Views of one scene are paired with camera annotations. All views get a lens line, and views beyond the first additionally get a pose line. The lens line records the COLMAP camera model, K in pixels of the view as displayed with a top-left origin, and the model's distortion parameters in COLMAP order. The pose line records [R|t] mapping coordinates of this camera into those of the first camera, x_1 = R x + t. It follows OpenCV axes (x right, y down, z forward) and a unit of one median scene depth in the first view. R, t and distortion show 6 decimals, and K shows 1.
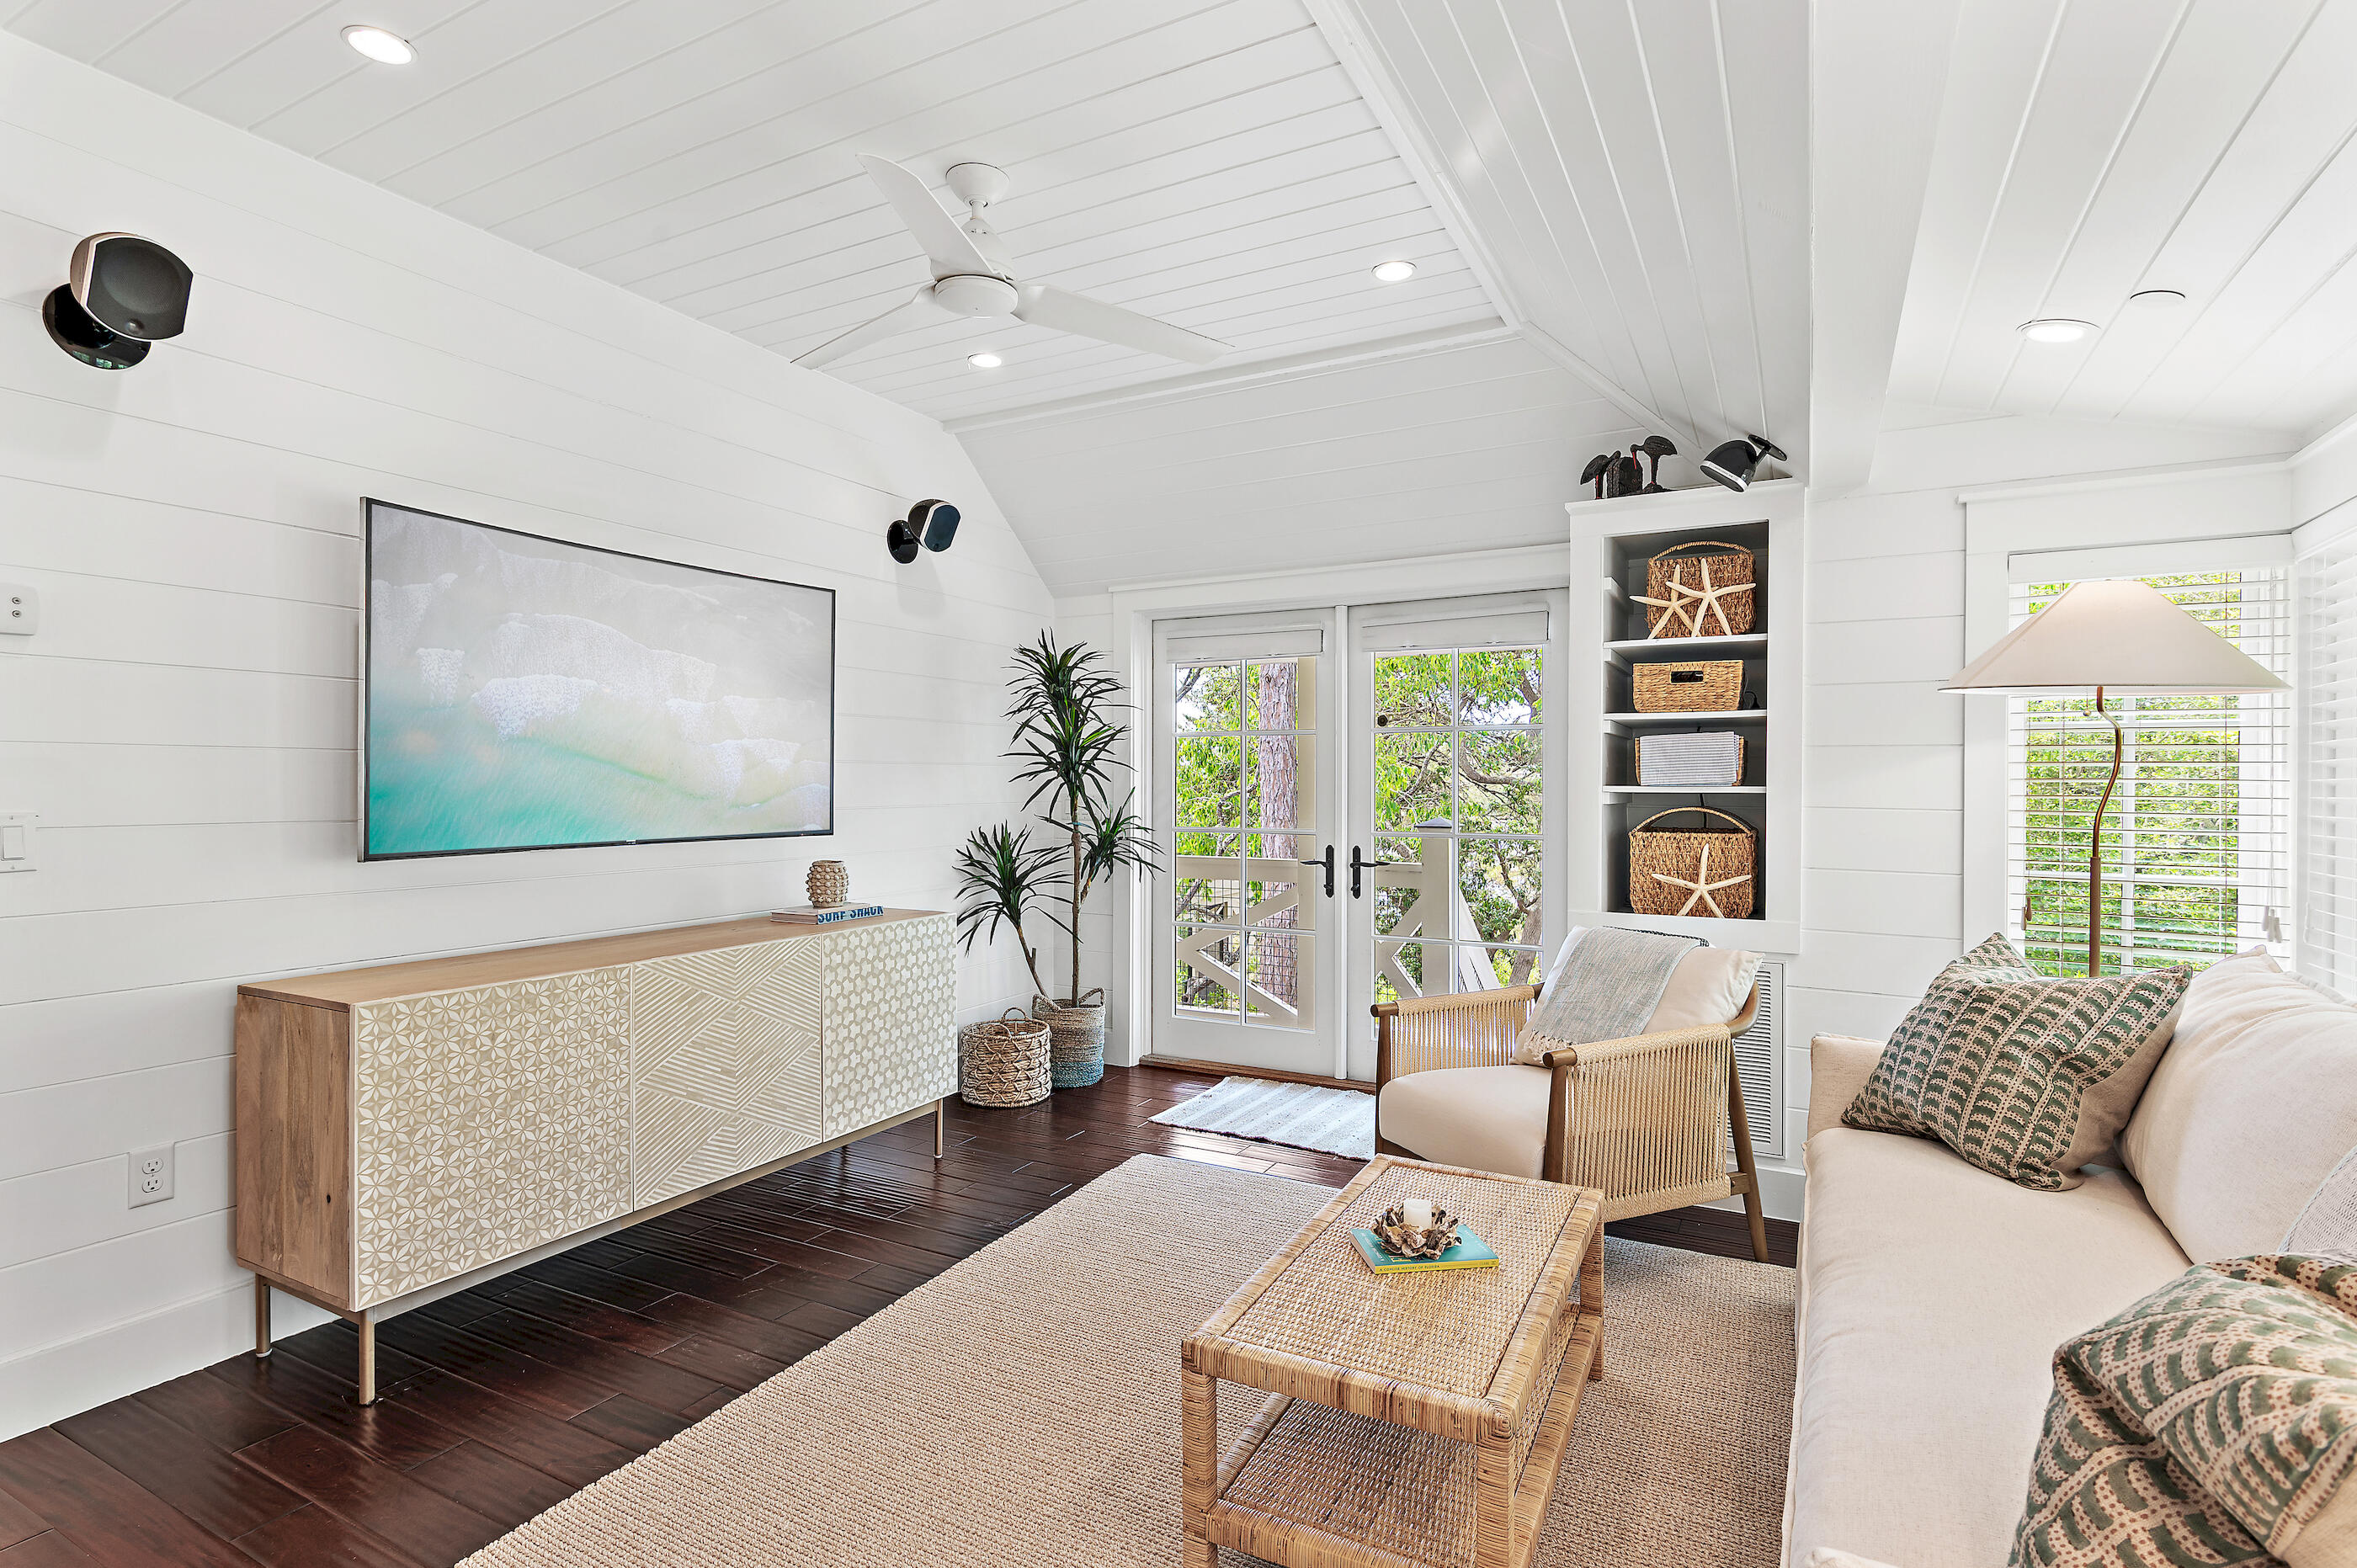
lens RADIAL K [[1147.6, 0, 1182.3], [0, 1147.6, 783.5], [0, 0, 1]] dist [-0.009232, 0.000349]
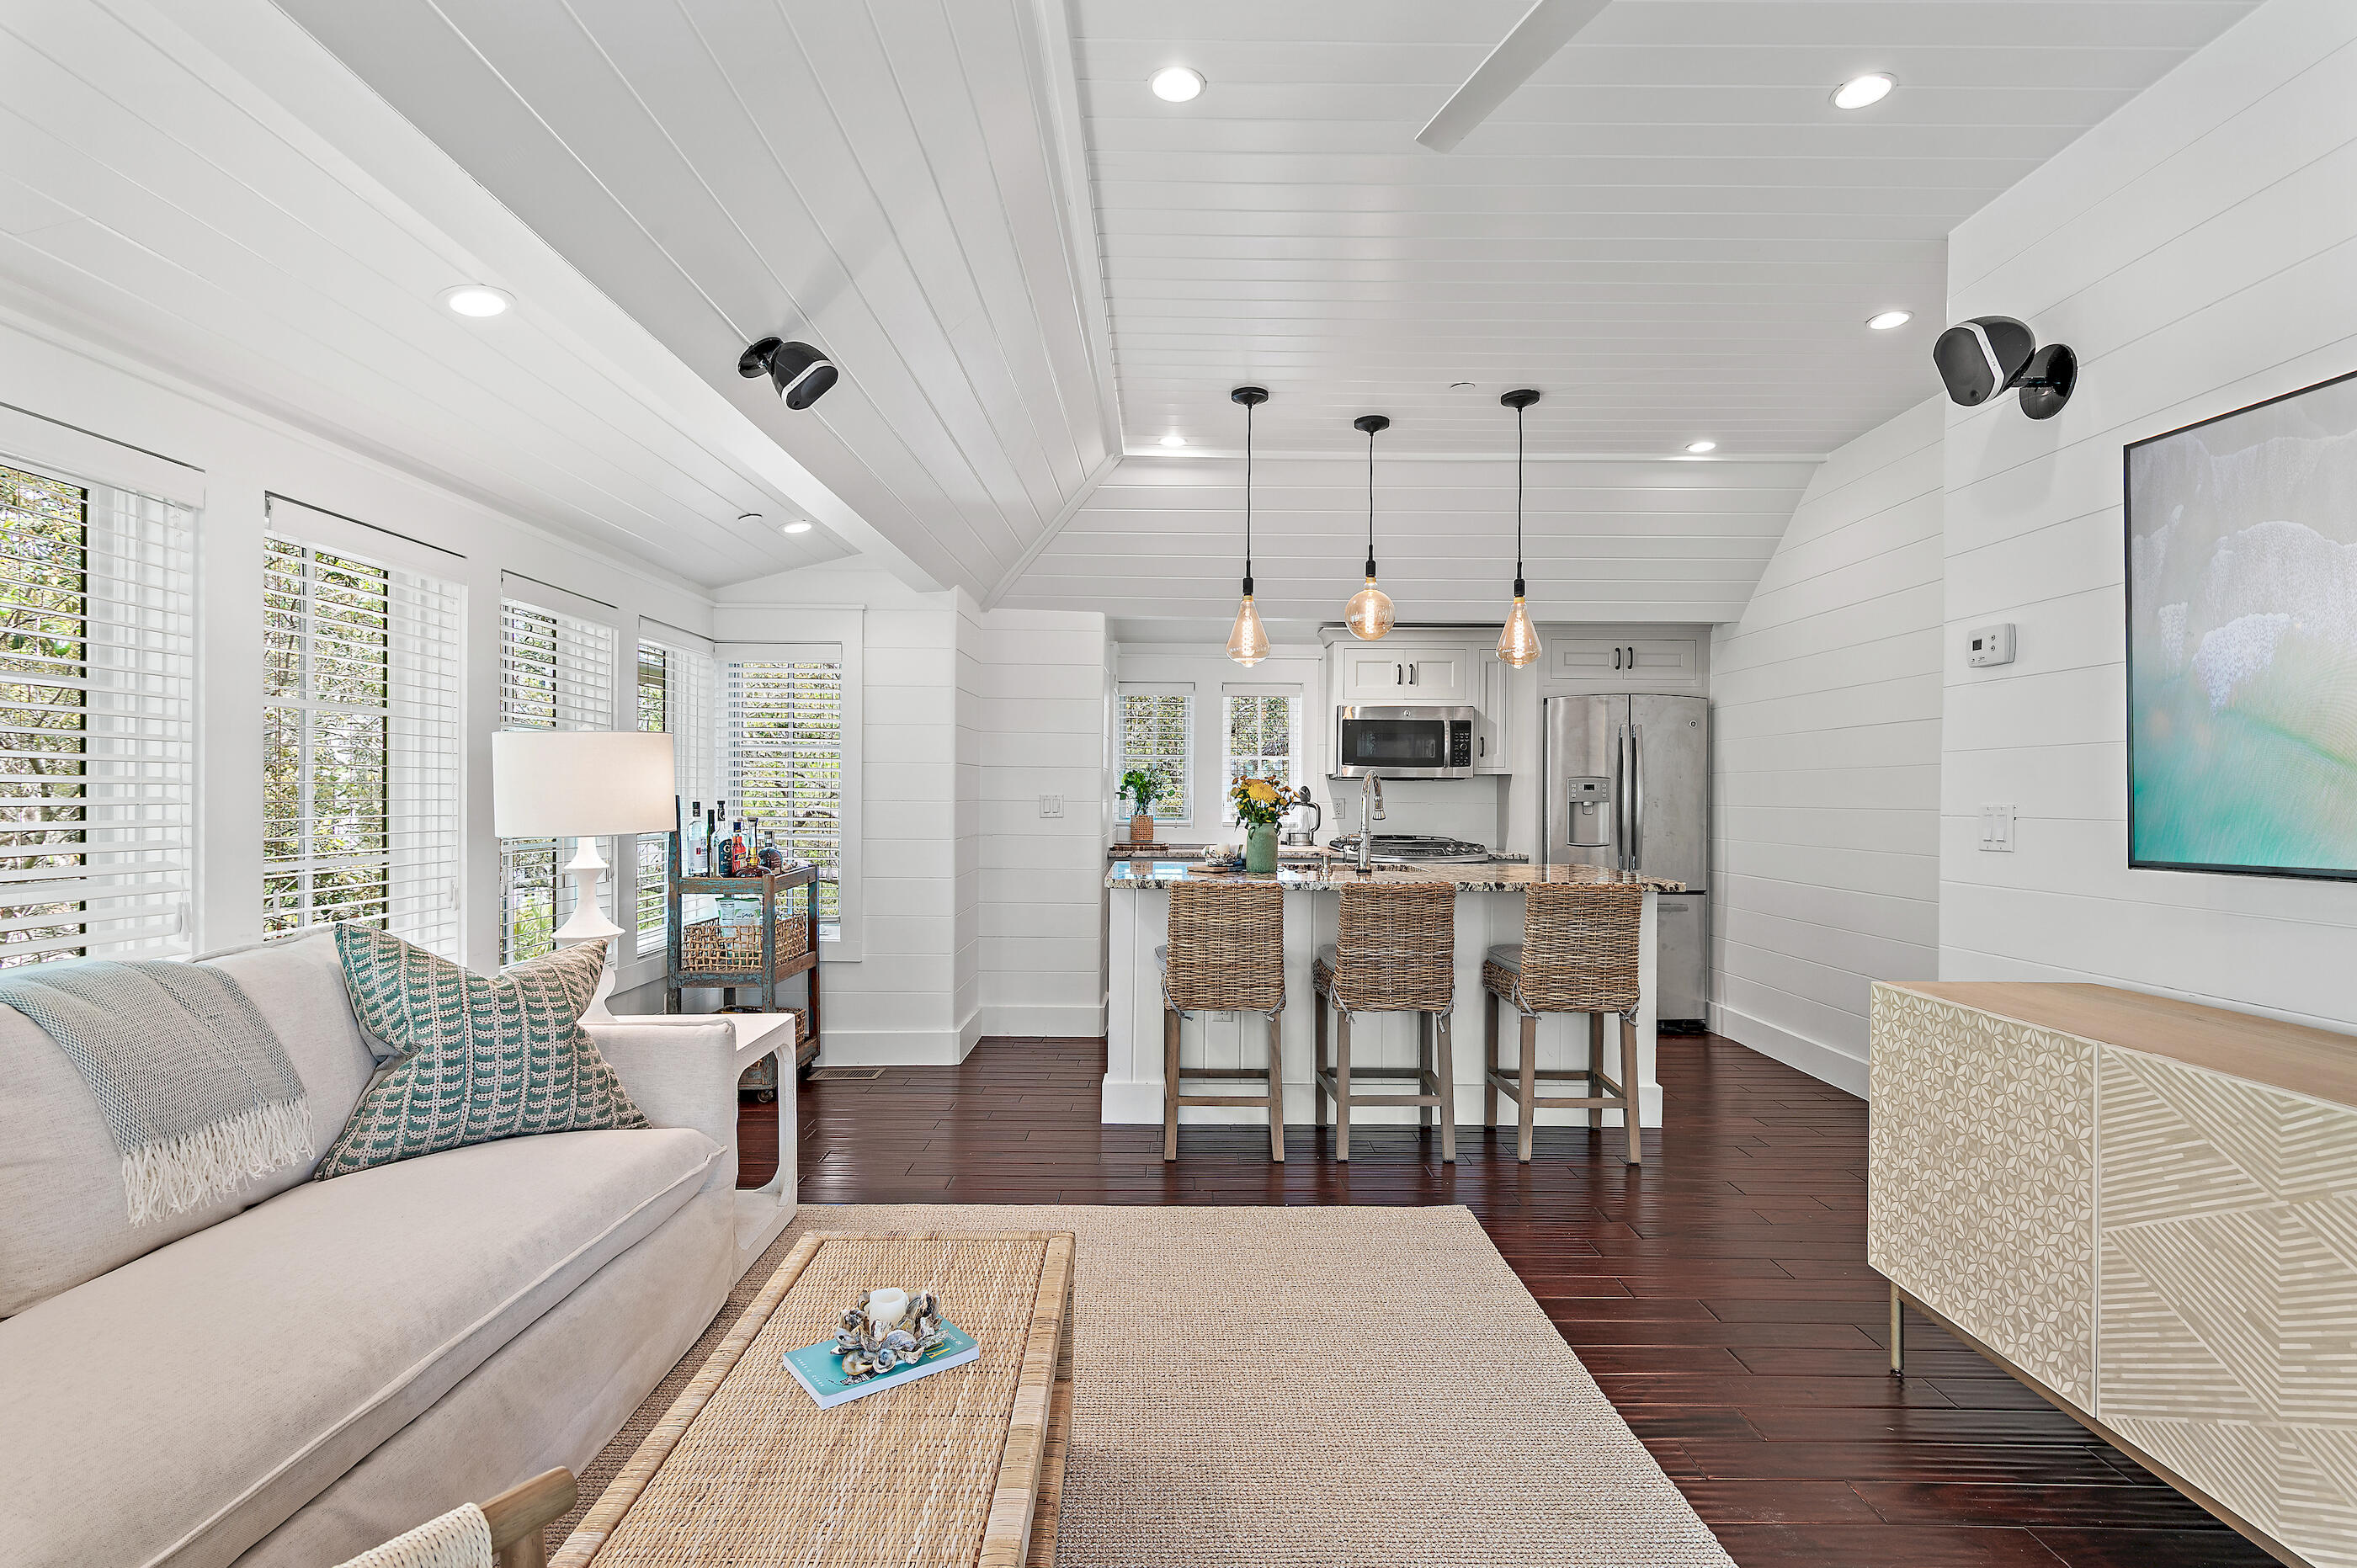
lens RADIAL K [[1147.6, 0, 1174.9], [0, 1147.6, 779.6], [0, 0, 1]] dist [-0.009232, 0.000349]
pose [[-0.879158, -0.015976, -0.476263, 0.259436], [-0.011250, 0.999855, -0.012773, 0.015470], [0.476398, -0.005871, -0.879210, 1.116616]]
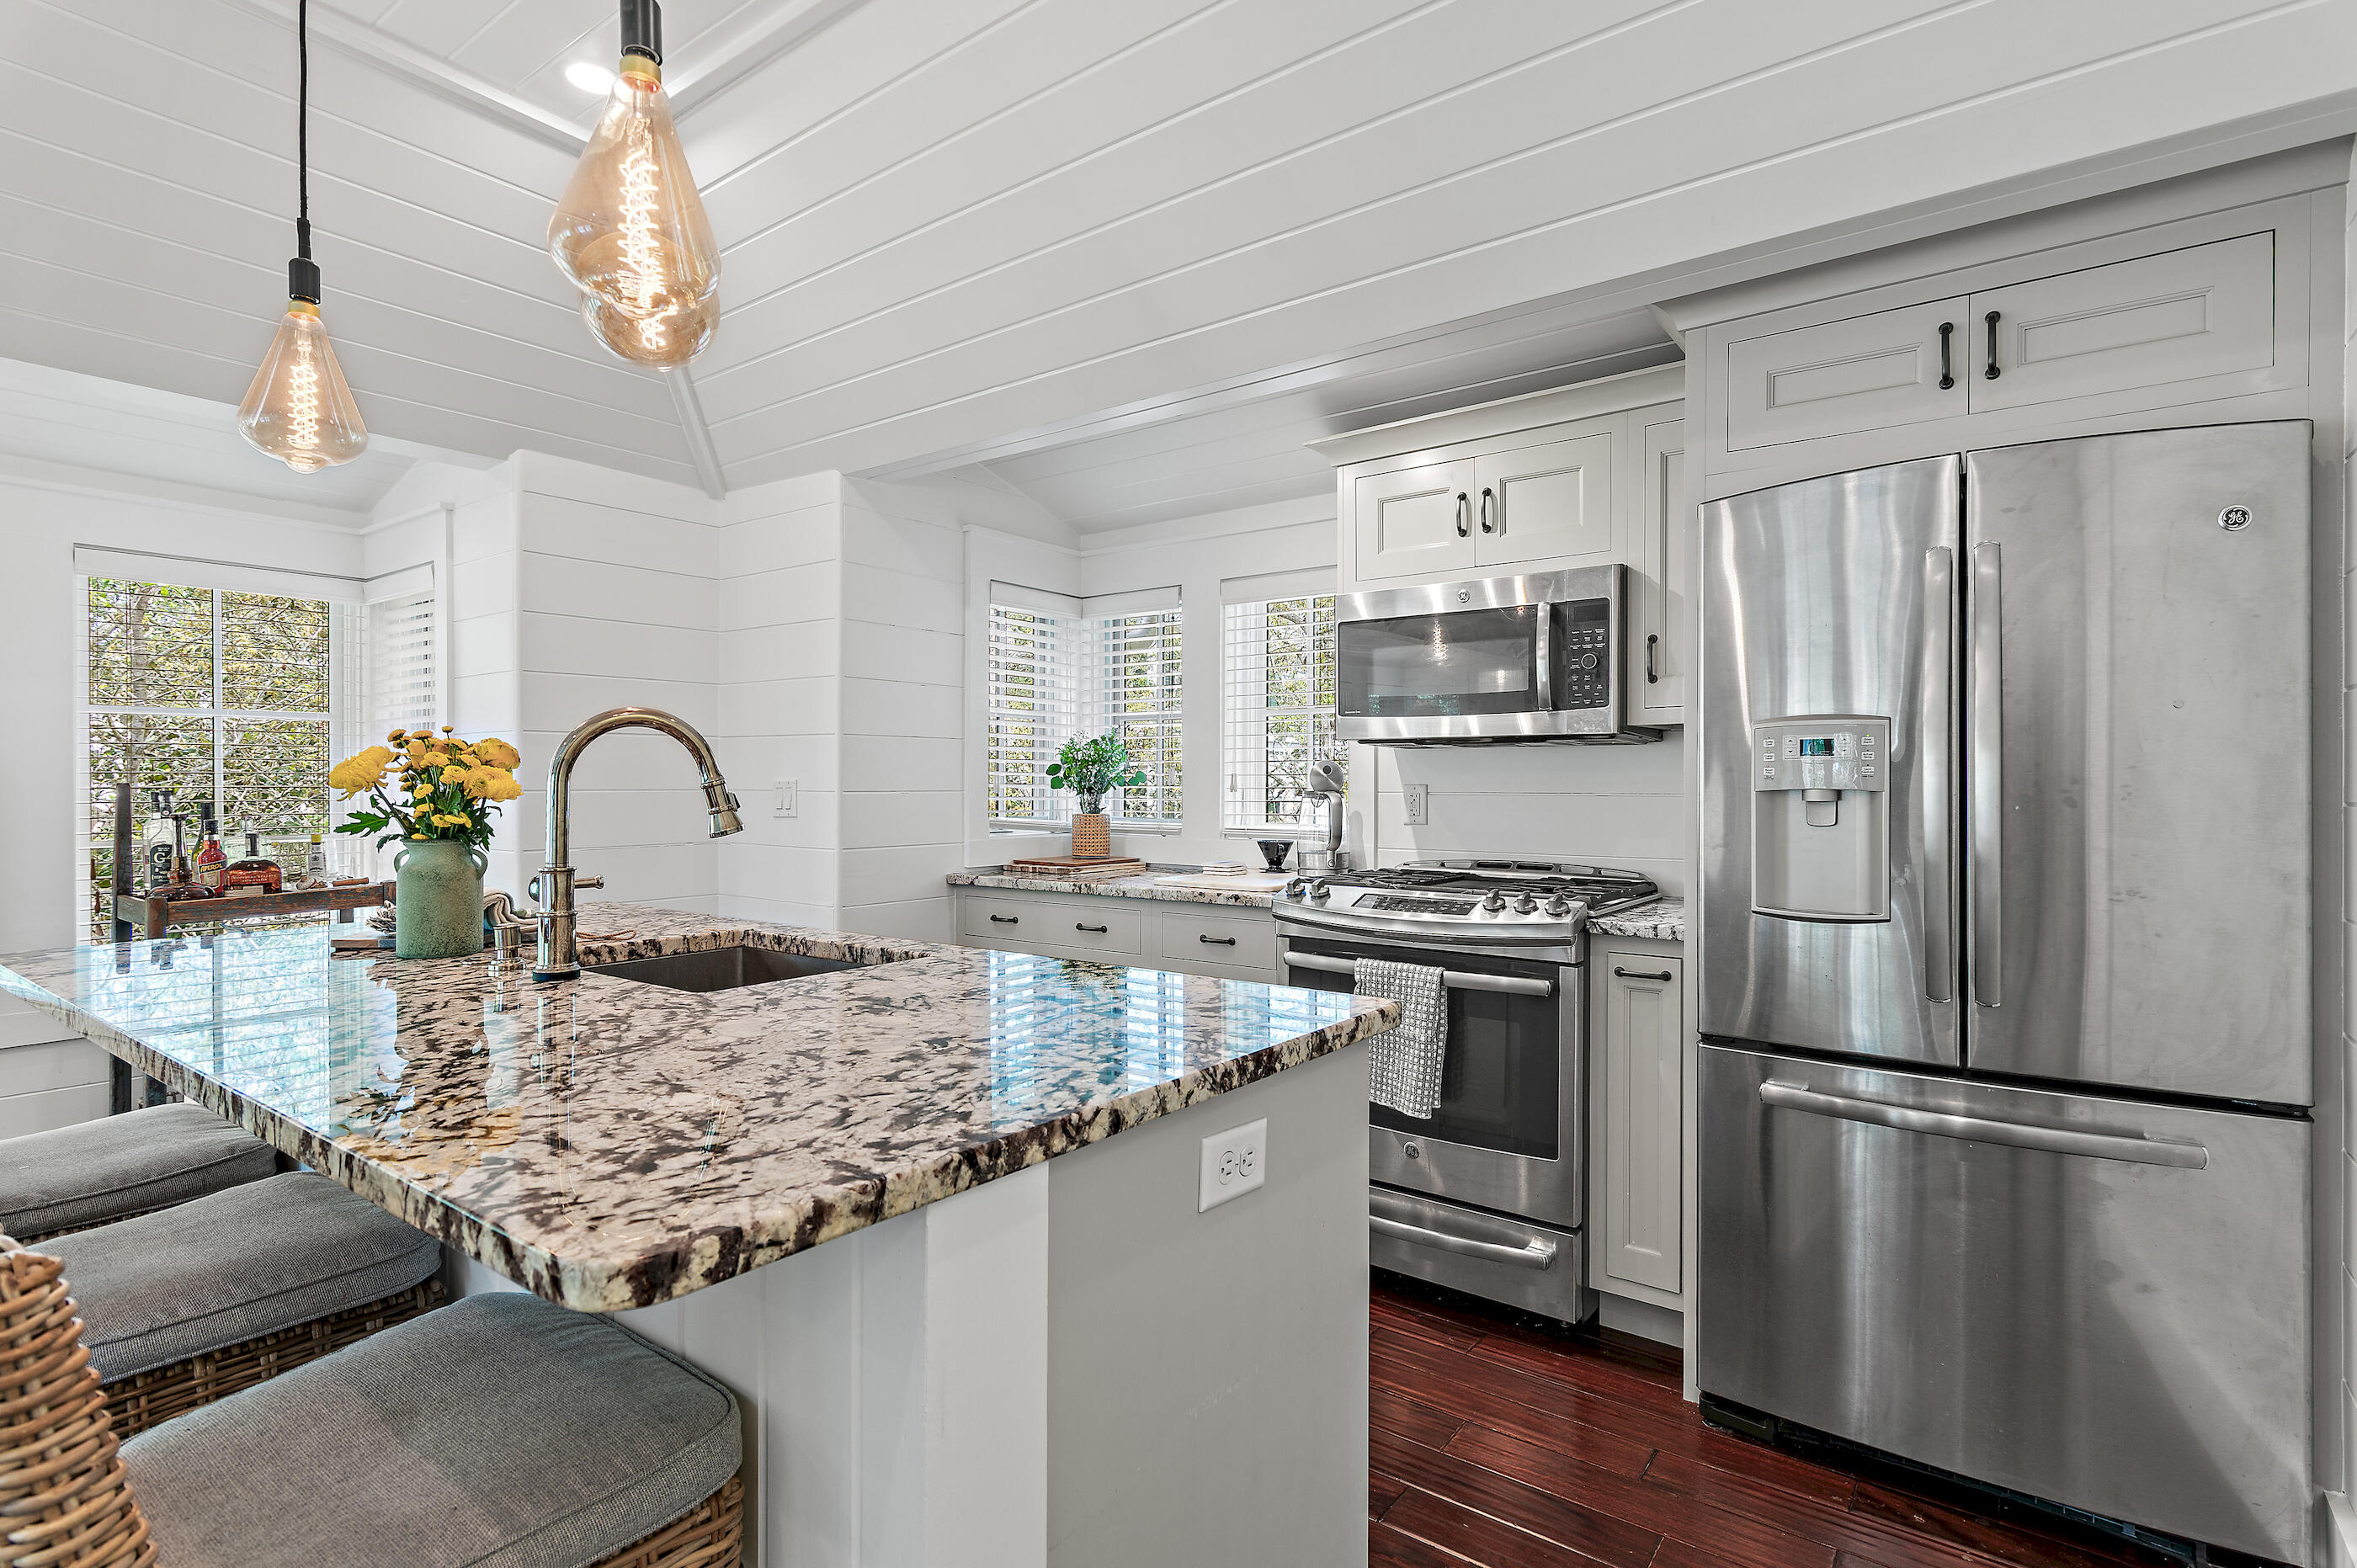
lens RADIAL K [[1147.6, 0, 1204.0], [0, 1147.6, 769.0], [0, 0, 1]] dist [-0.009232, 0.000349]
pose [[-0.991573, 0.001194, 0.129545, -0.909238], [-0.000176, 0.999944, -0.010566, 0.016566], [-0.129550, -0.010499, -0.991517, 0.499945]]
